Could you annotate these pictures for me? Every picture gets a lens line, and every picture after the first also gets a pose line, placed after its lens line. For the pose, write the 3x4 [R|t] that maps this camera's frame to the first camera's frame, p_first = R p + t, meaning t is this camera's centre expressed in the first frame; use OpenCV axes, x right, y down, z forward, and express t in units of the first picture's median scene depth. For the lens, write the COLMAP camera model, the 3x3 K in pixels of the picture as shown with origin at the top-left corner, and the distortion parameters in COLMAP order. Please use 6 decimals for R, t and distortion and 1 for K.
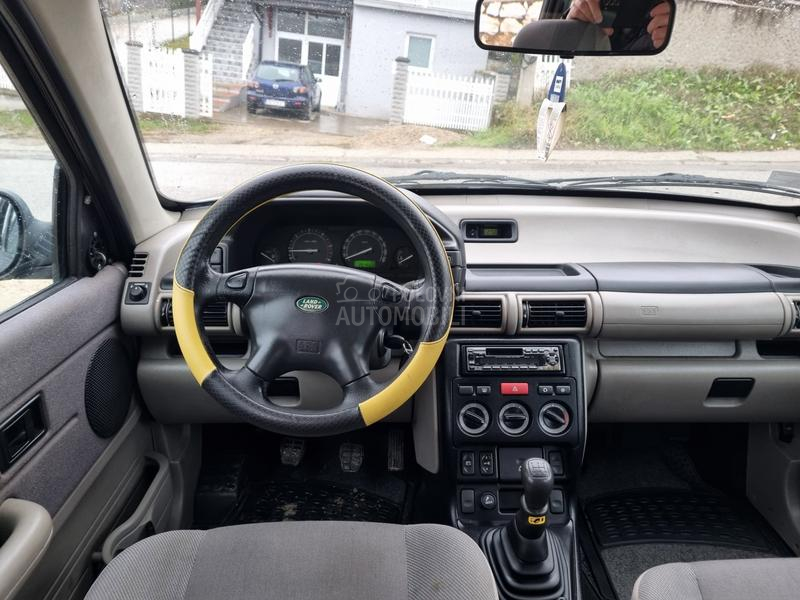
lens RADIAL K [[597.6, 0, 393.3], [0, 597.6, 292.0], [0, 0, 1]] dist [0.070967, -0.058513]
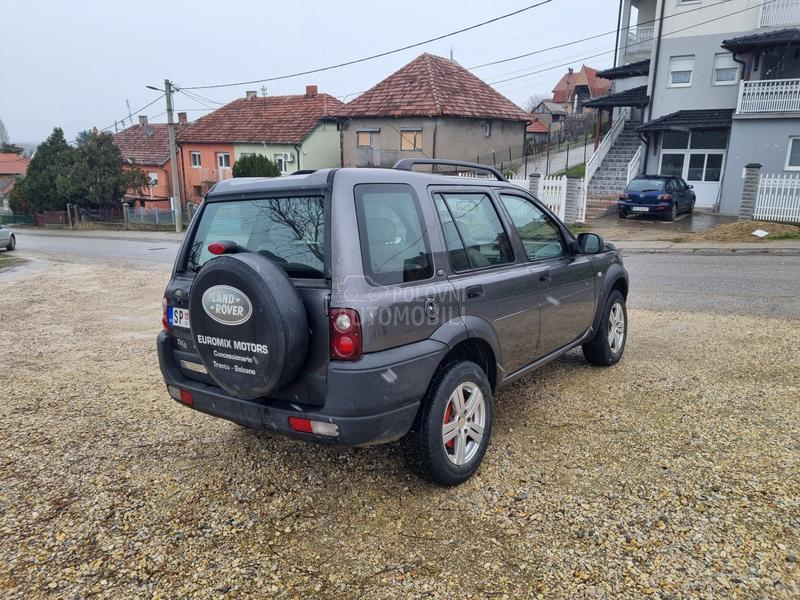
lens RADIAL K [[597.6, 0, 404.2], [0, 597.6, 297.7], [0, 0, 1]] dist [0.070967, -0.058513]
pose [[0.787817, 0.036270, -0.614840, 0.198967], [-0.133714, 0.984527, -0.113254, 0.069607], [0.601219, 0.171436, 0.780478, -0.223026]]
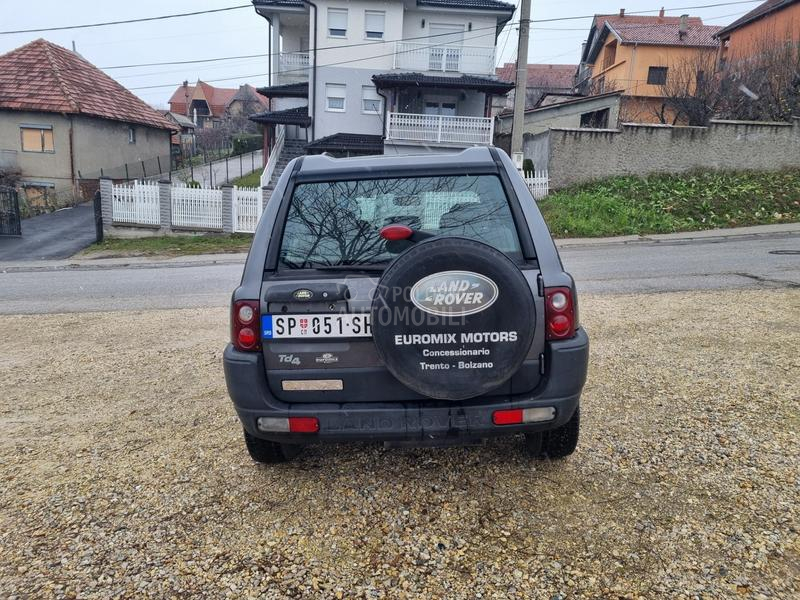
lens RADIAL K [[597.6, 0, 402.9], [0, 597.6, 303.0], [0, 0, 1]] dist [0.070967, -0.058513]
pose [[0.996769, -0.057267, -0.056320, 0.034951], [0.047734, 0.986276, -0.158056, 0.085707], [0.064598, 0.154857, 0.985823, -0.270816]]
